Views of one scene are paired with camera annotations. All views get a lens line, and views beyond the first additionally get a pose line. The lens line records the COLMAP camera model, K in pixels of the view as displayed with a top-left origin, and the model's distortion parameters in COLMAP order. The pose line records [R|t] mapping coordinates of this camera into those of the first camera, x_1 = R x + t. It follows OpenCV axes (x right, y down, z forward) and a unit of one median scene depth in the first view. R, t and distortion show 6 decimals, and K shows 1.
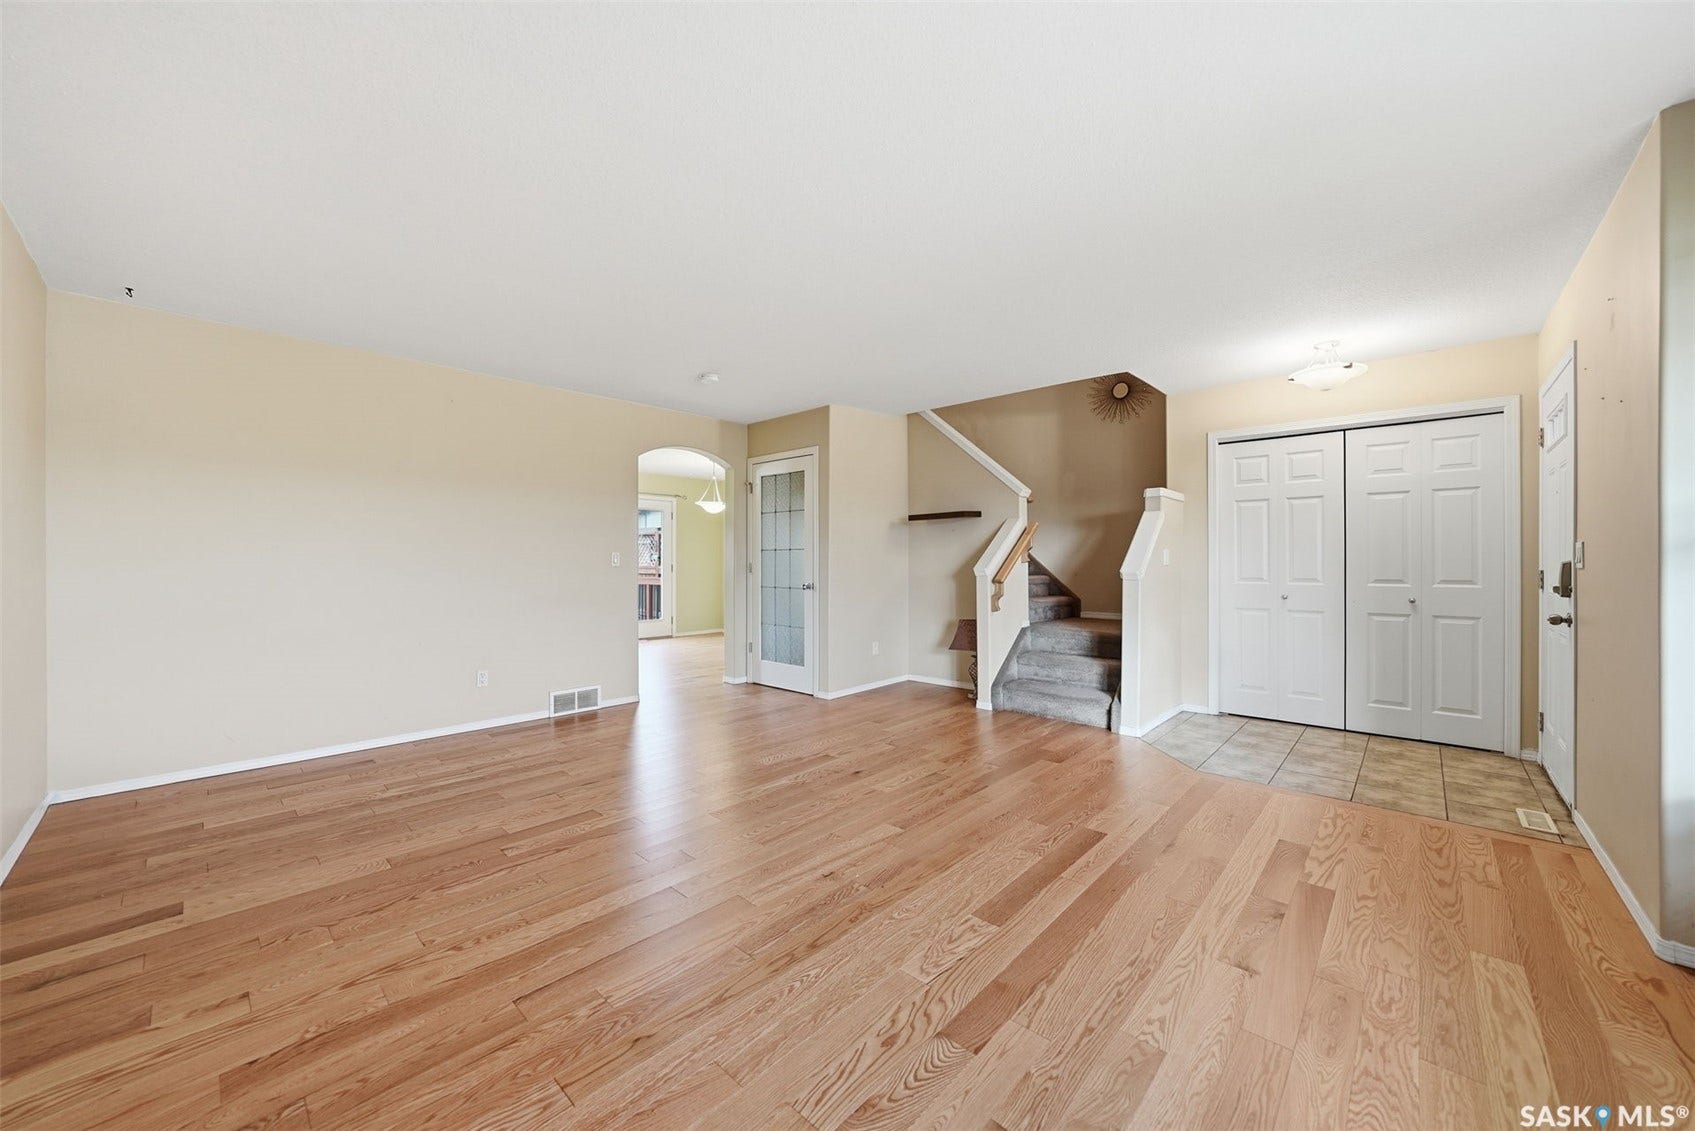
lens RADIAL K [[604.6, 0, 844.5], [0, 604.6, 560.9], [0, 0, 1]] dist [-0.015682, 0.000040]
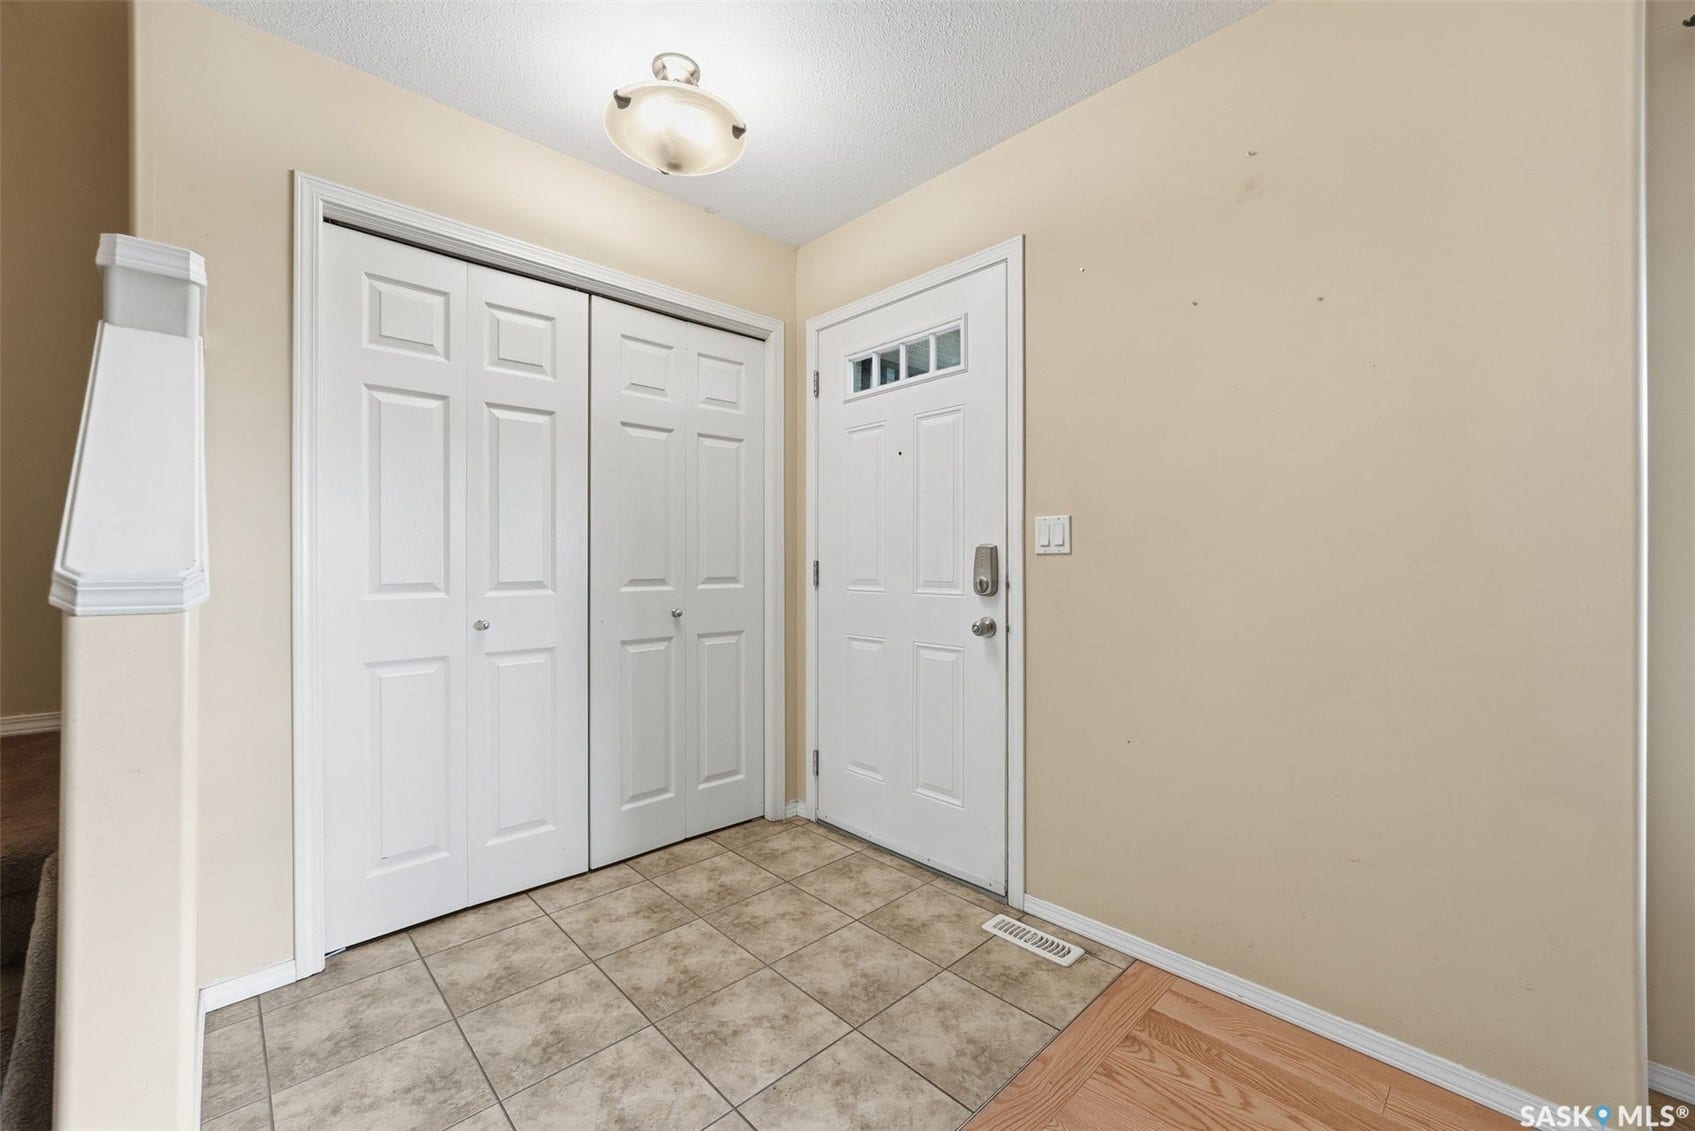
lens RADIAL K [[673.8, 0, 850.6], [0, 673.8, 561.5], [0, 0, 1]] dist [-0.022194, 0.007916]
pose [[0.053105, 0.002188, 0.998587, 0.284134], [-0.000730, 0.999997, -0.002152, 0.016037], [-0.998589, -0.000614, 0.053107, 0.786259]]
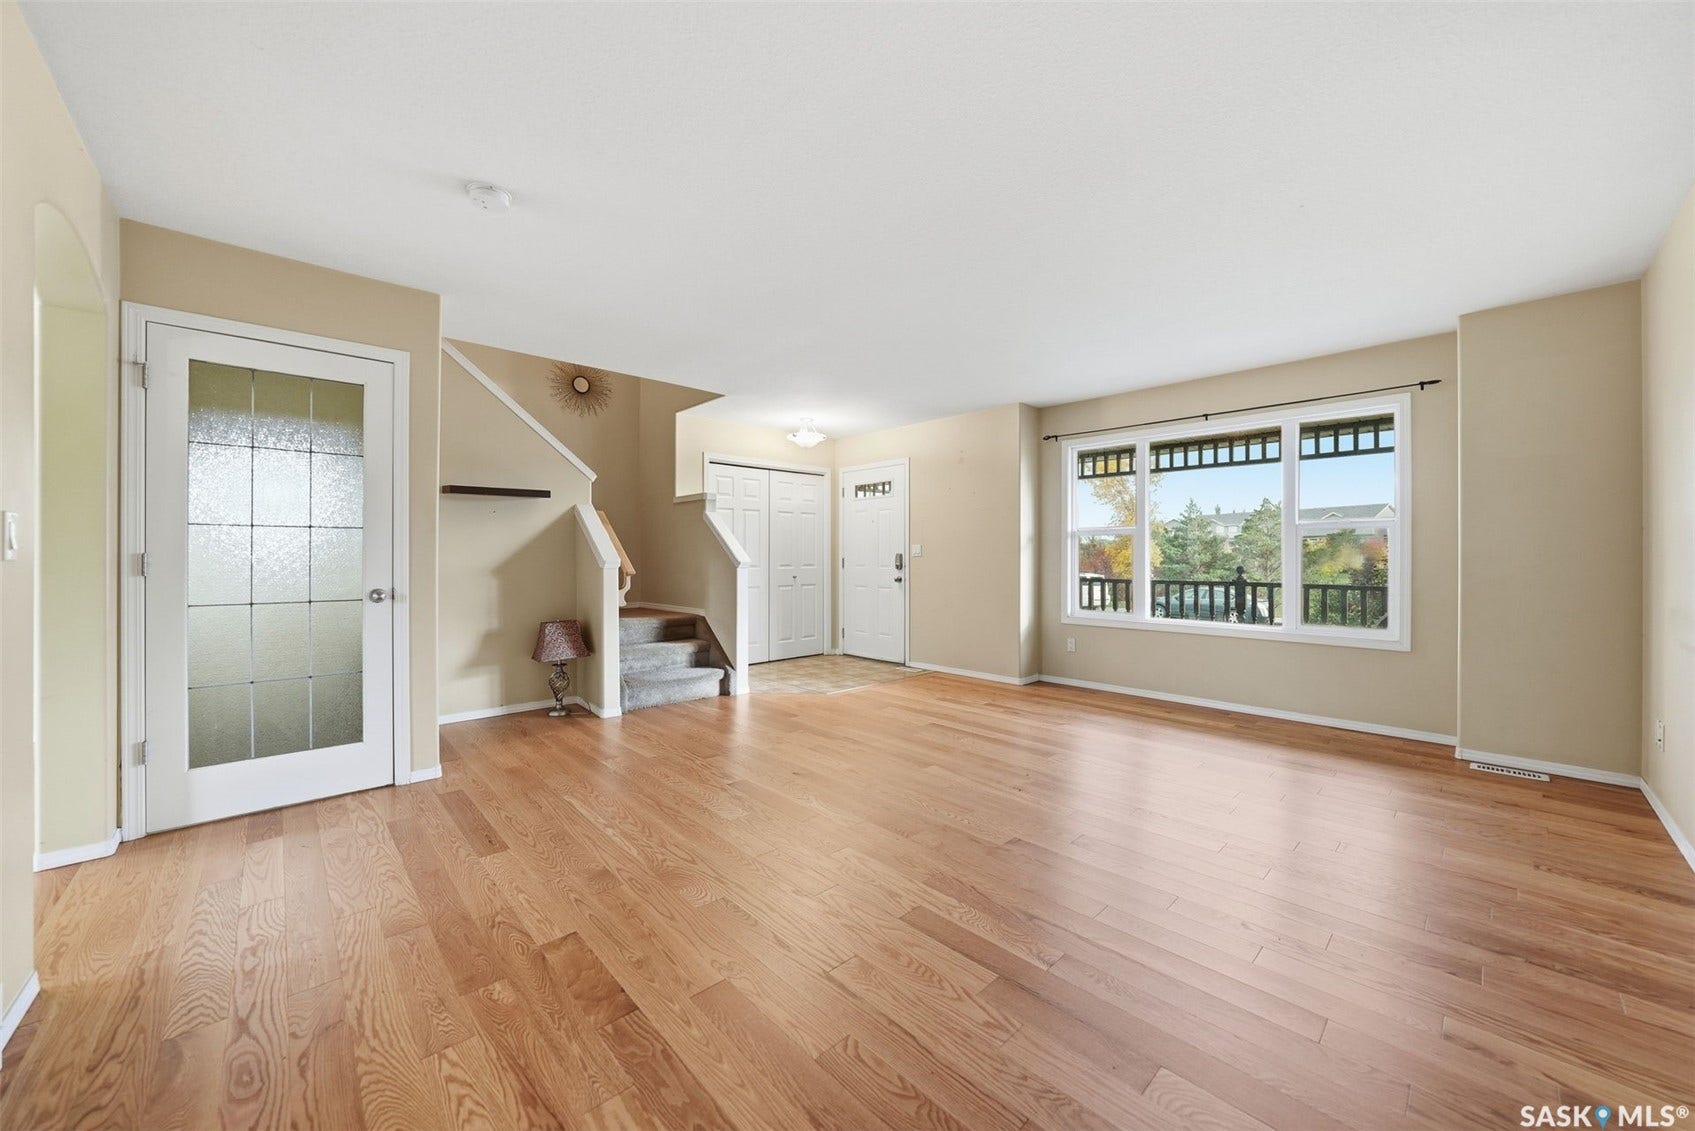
lens RADIAL K [[614.2, 0, 830.7], [0, 614.2, 556.6], [0, 0, 1]] dist [-0.015499, -0.000071]
pose [[0.100221, -0.000821, 0.994965, -0.785634], [-0.000554, 0.999999, 0.000881, 0.008026], [-0.994965, -0.000639, 0.100220, 0.717868]]
